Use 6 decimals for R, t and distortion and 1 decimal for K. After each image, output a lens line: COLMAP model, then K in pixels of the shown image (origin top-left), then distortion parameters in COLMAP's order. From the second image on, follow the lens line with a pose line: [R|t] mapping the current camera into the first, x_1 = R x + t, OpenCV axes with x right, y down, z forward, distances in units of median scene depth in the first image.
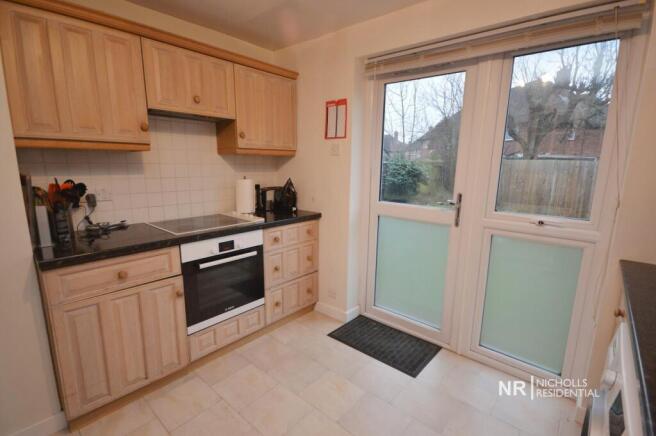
lens RADIAL K [[308.8, 0, 329.9], [0, 308.8, 220.4], [0, 0, 1]] dist [0.001813, -0.000660]
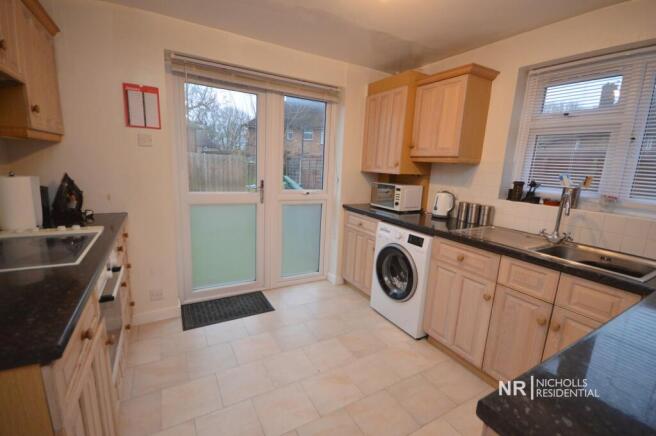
lens RADIAL K [[294.5, 0, 331.2], [0, 294.5, 219.7], [0, 0, 1]] dist [-0.002545, -0.000773]
pose [[0.326299, -0.176707, 0.928603, -0.679002], [0.131329, 0.981319, 0.140592, -0.049343], [-0.936099, 0.076077, 0.343410, 0.208631]]
